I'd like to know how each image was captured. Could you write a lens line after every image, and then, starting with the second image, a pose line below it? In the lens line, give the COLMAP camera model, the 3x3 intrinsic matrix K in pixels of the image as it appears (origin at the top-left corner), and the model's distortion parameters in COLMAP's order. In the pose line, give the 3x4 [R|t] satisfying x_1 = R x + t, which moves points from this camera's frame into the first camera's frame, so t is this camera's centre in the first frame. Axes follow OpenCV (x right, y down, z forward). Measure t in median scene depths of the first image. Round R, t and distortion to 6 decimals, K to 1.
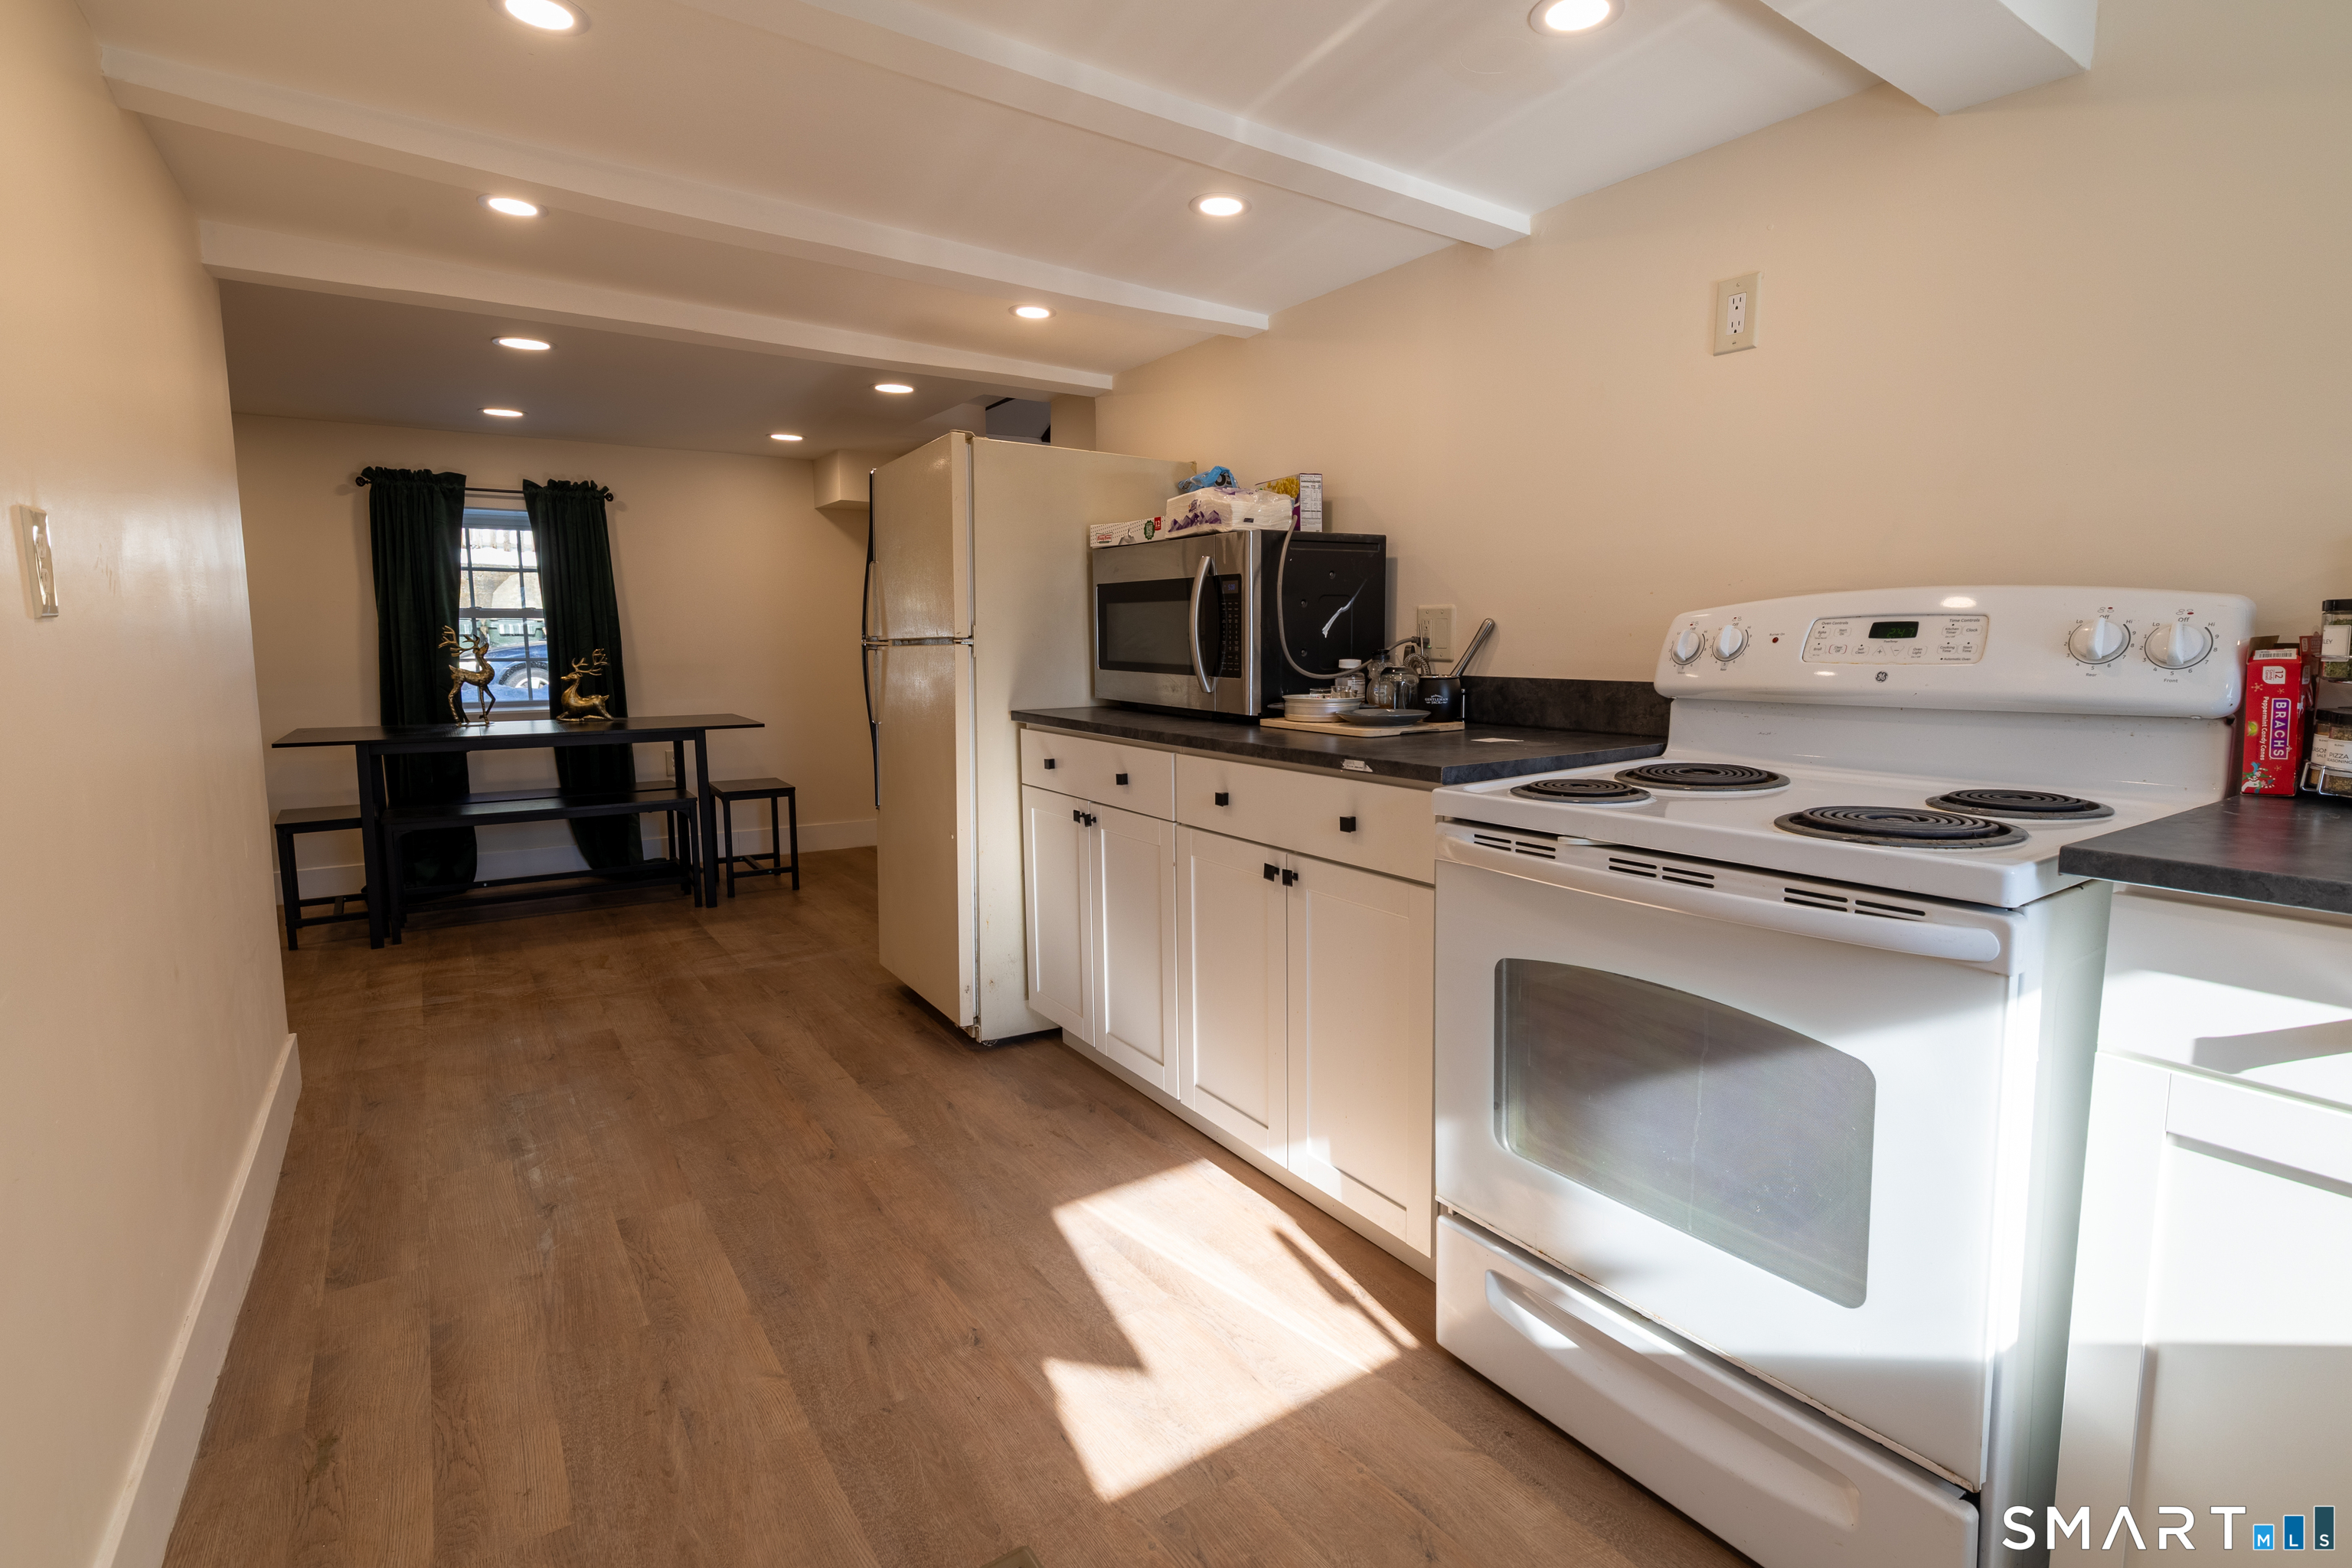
lens RADIAL K [[1076.5, 0, 1171.5], [0, 1076.5, 773.5], [0, 0, 1]] dist [0.011539, -0.000503]
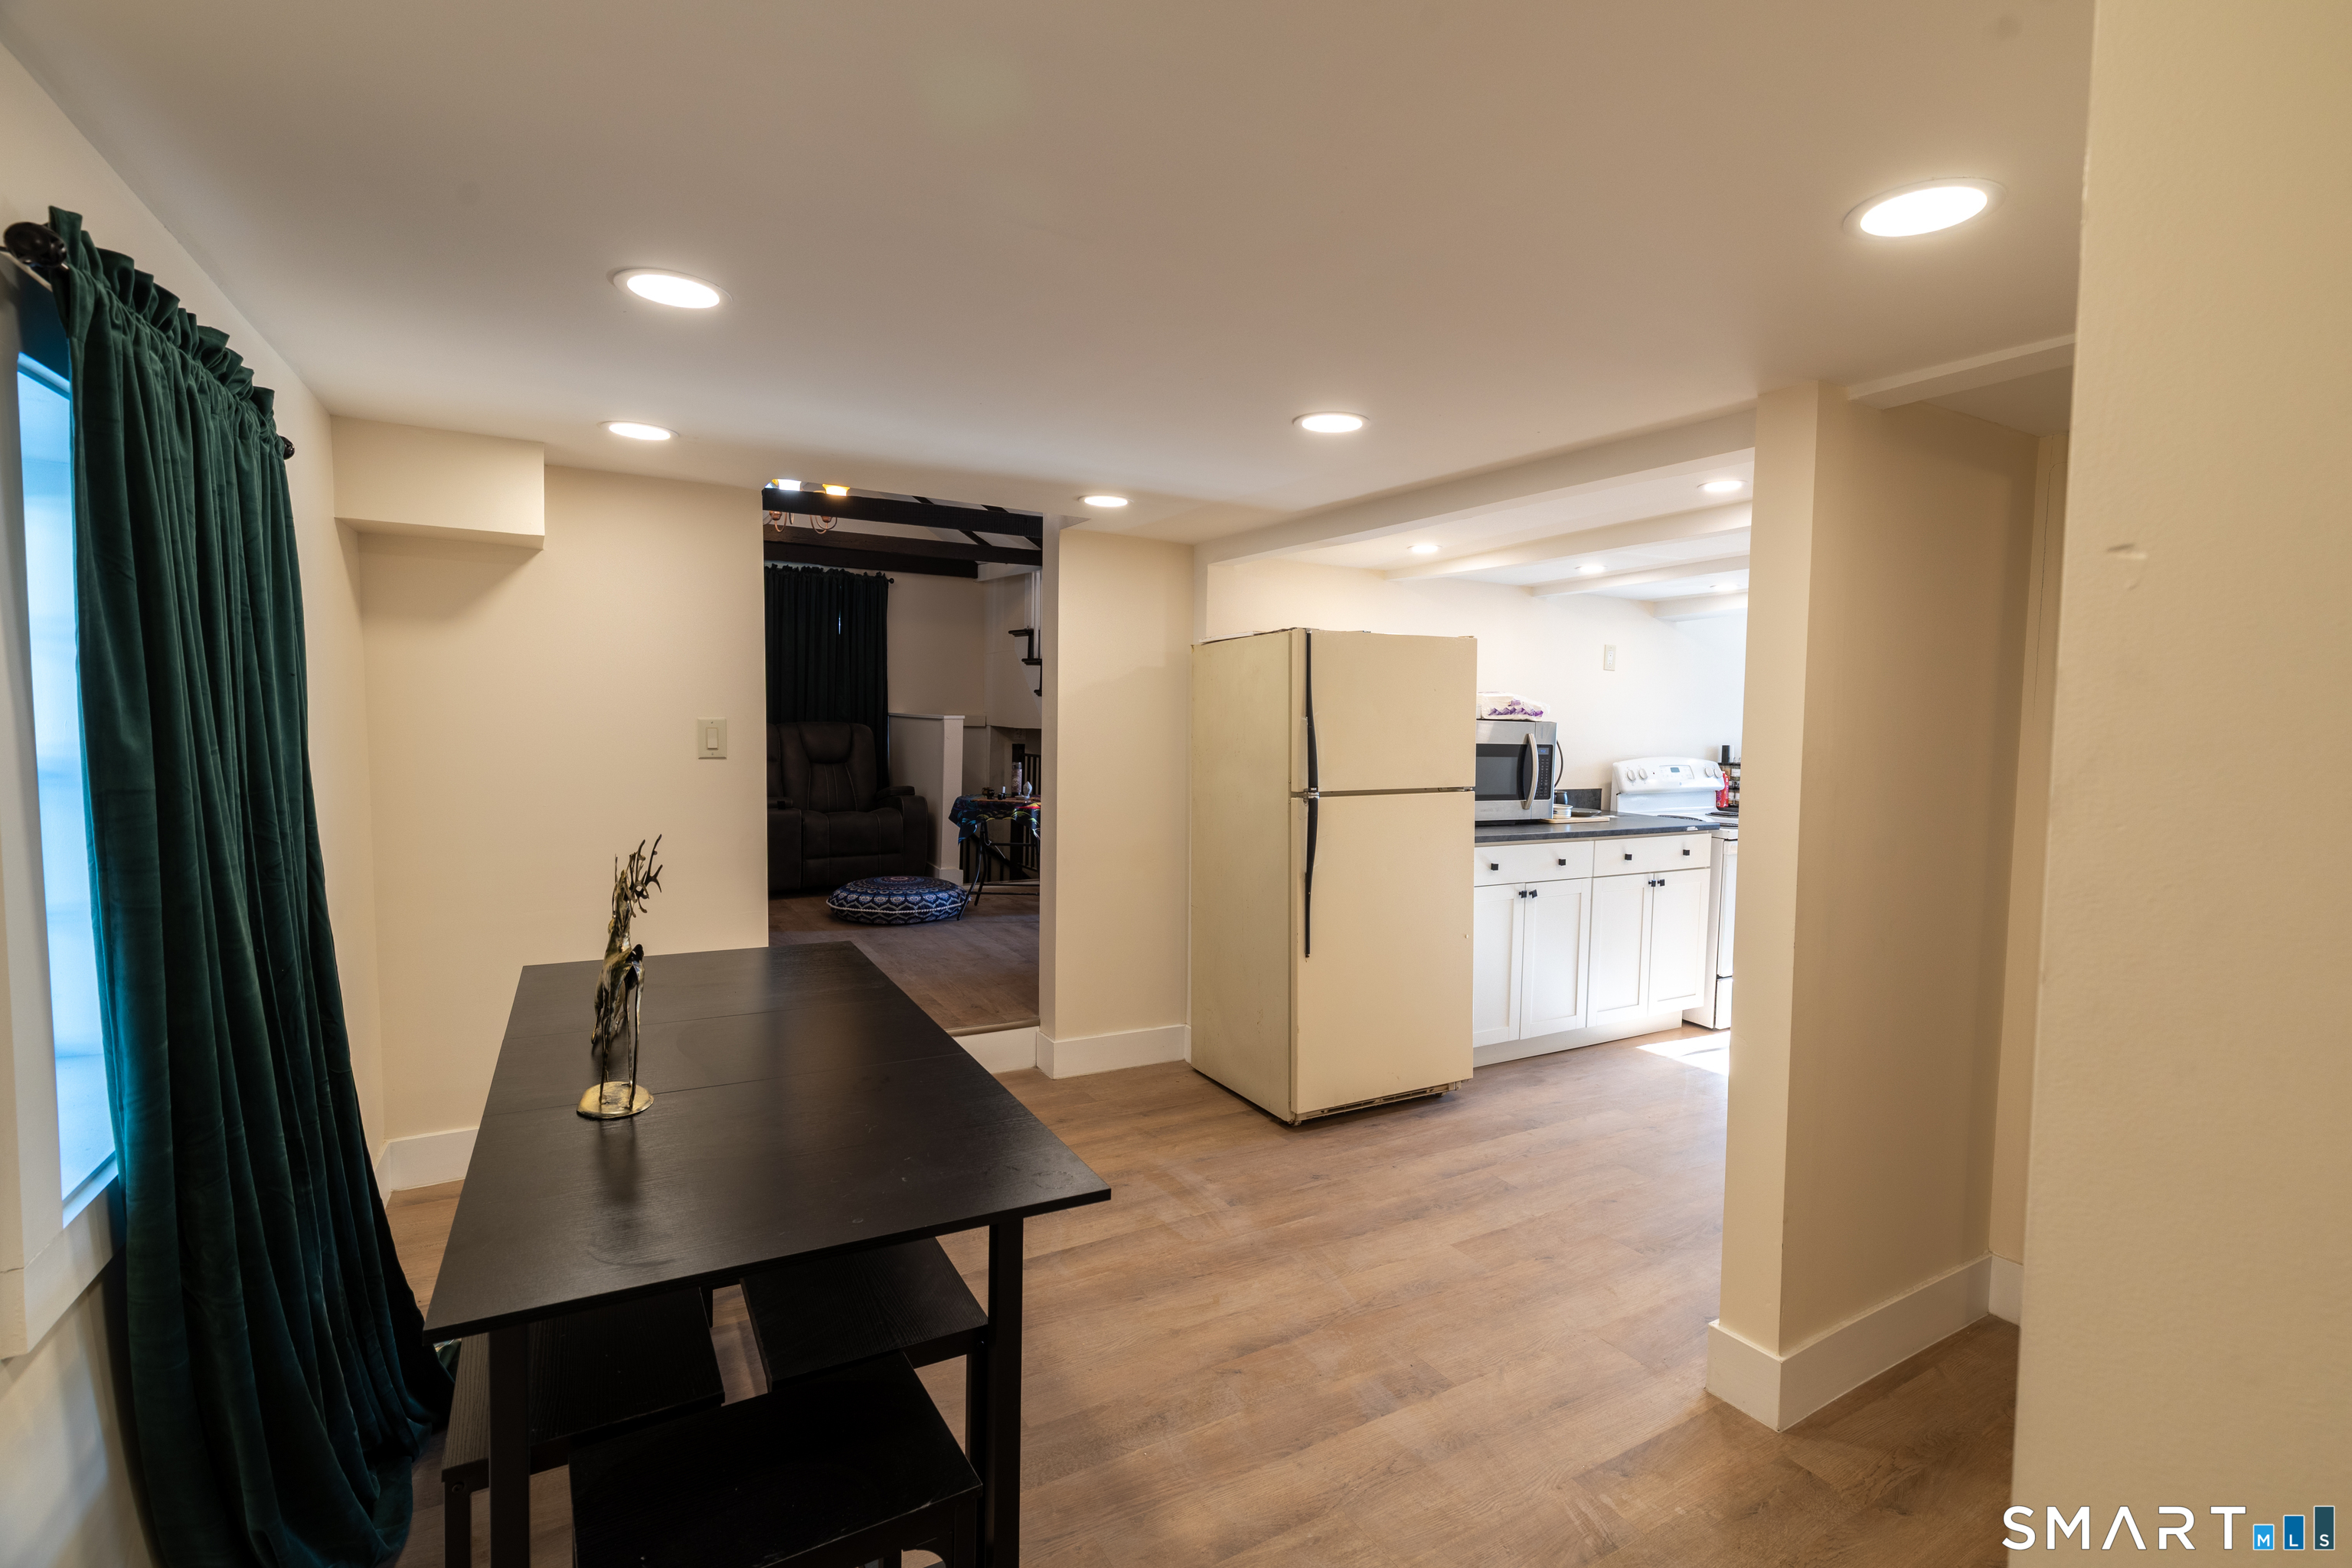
lens RADIAL K [[1076.5, 0, 1176.9], [0, 1076.5, 797.0], [0, 0, 1]] dist [0.011539, -0.000503]
pose [[0.086766, -0.070340, 0.993742, -1.633615], [0.109004, 0.992186, 0.060712, -0.244717], [-0.990247, 0.103054, 0.093756, 1.290701]]
